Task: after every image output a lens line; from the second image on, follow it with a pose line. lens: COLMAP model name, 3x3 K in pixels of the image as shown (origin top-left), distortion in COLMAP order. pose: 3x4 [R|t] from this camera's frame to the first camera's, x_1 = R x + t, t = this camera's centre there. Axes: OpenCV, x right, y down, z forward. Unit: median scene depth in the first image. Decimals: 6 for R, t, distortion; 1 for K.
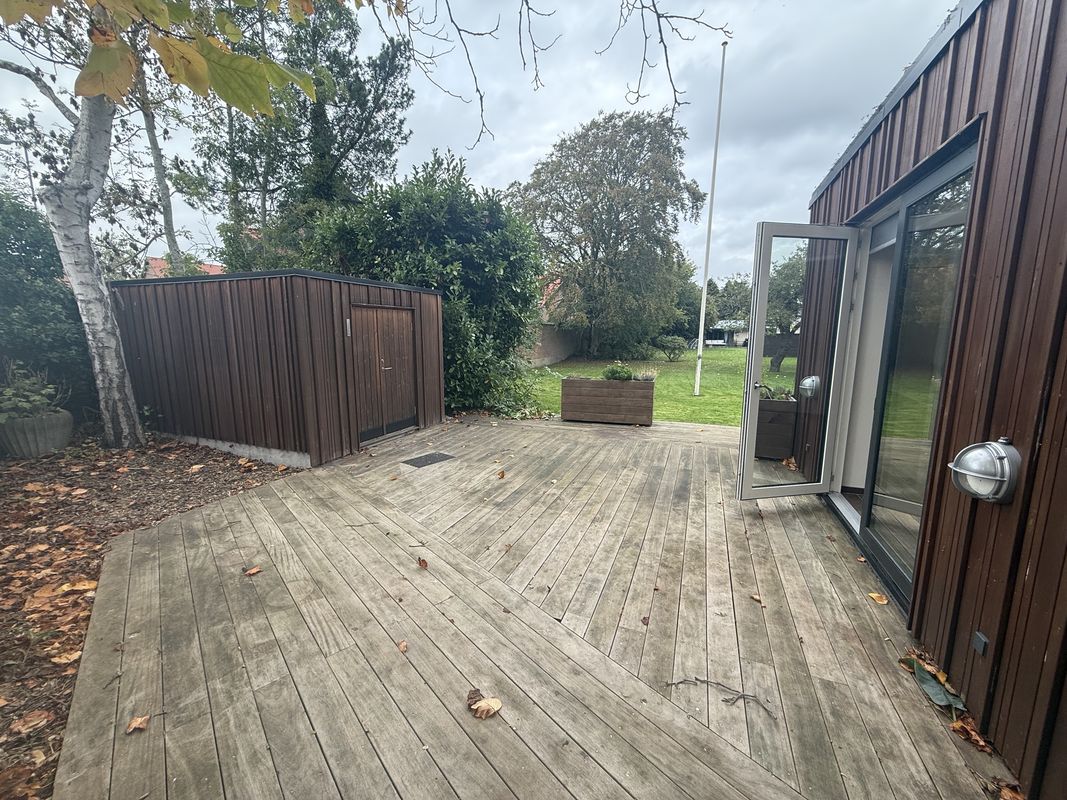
lens RADIAL K [[422.2, 0, 530.8], [0, 422.2, 399.3], [0, 0, 1]] dist [-0.000256, -0.000070]
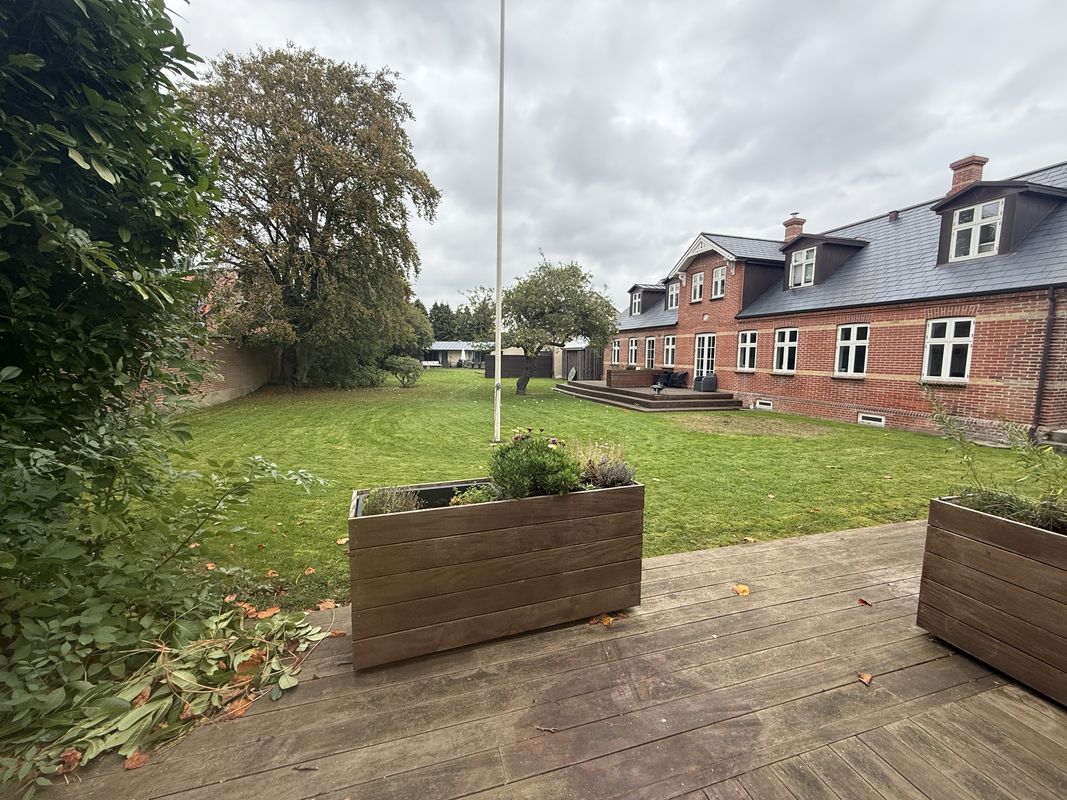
lens RADIAL K [[422.2, 0, 530.8], [0, 422.2, 399.3], [0, 0, 1]] dist [-0.000256, -0.000070]
pose [[0.777295, -0.057199, 0.626531, 0.000949], [0.087571, 0.996001, -0.017713, -0.034301], [-0.623012, 0.068634, 0.779195, 0.233654]]
